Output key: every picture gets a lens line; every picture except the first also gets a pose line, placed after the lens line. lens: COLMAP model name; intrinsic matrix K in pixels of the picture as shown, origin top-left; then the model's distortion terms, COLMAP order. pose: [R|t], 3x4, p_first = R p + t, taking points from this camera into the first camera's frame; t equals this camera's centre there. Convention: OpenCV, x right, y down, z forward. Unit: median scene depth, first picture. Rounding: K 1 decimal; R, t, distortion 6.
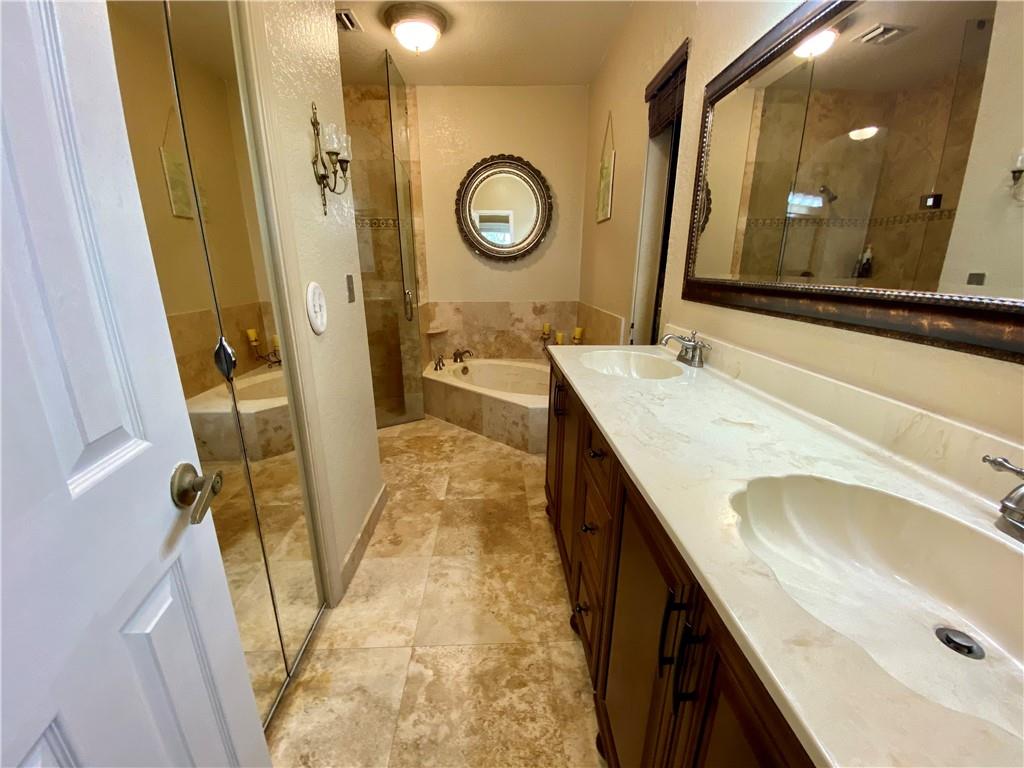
lens RADIAL K [[416.2, 0, 509.0], [0, 416.2, 389.8], [0, 0, 1]] dist [0.037923, -0.027009]
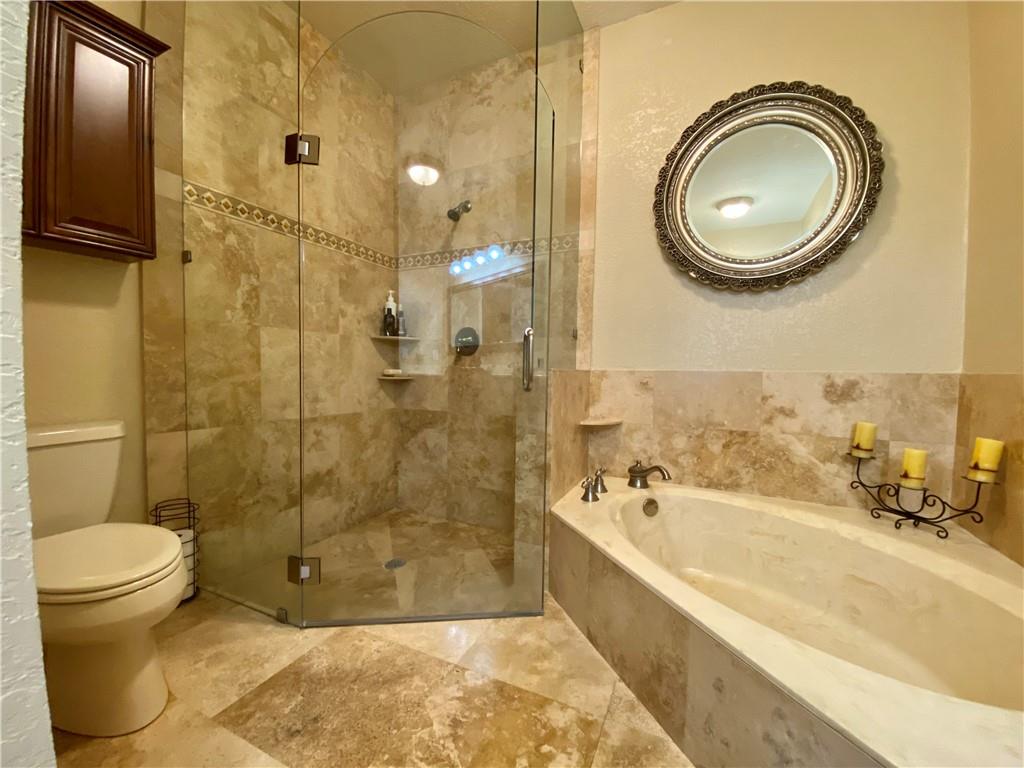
lens RADIAL K [[416.2, 0, 509.0], [0, 416.2, 389.8], [0, 0, 1]] dist [0.037923, -0.027009]
pose [[0.889863, 0.035292, -0.454861, -0.037387], [-0.143242, 0.968201, -0.205108, -0.056860], [0.433158, 0.247673, 0.866621, 0.492276]]
